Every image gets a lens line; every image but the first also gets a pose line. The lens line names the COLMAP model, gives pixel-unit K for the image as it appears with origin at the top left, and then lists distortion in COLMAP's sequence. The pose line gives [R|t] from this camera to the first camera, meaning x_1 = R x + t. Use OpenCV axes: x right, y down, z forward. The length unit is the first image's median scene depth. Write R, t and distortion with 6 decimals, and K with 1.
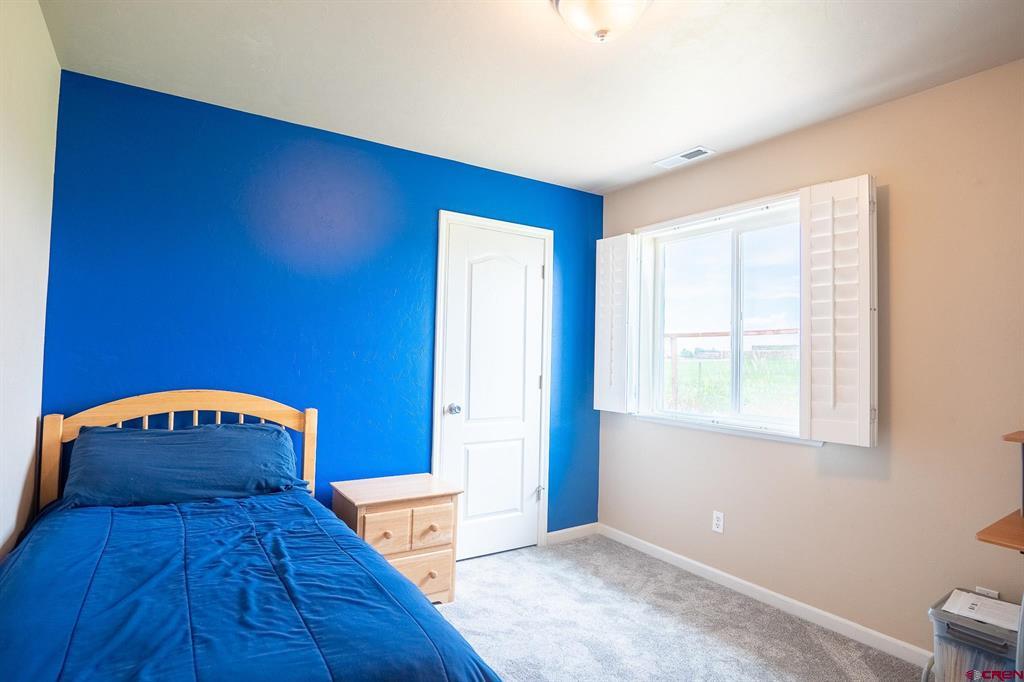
lens RADIAL K [[550.0, 0, 517.7], [0, 550.0, 341.0], [0, 0, 1]] dist [-0.028260, 0.003154]
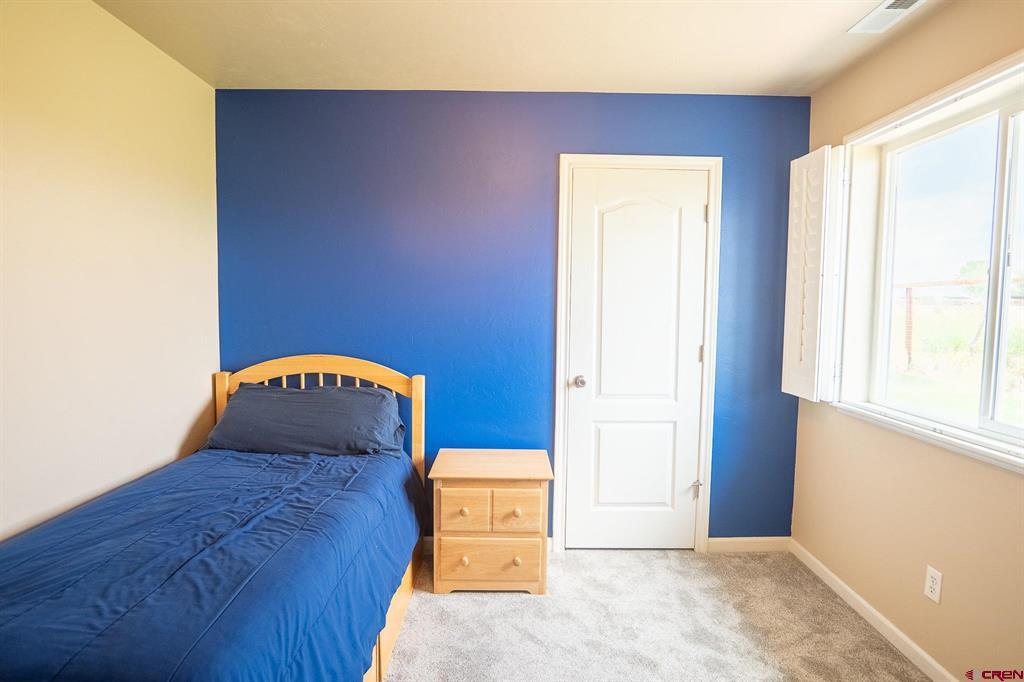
lens RADIAL K [[550.0, 0, 517.7], [0, 550.0, 341.0], [0, 0, 1]] dist [-0.028260, 0.003154]
pose [[0.835907, 0.026214, -0.548245, 0.341665], [0.023742, 0.996197, 0.083832, -0.022383], [0.548358, -0.083092, 0.832105, 0.258848]]
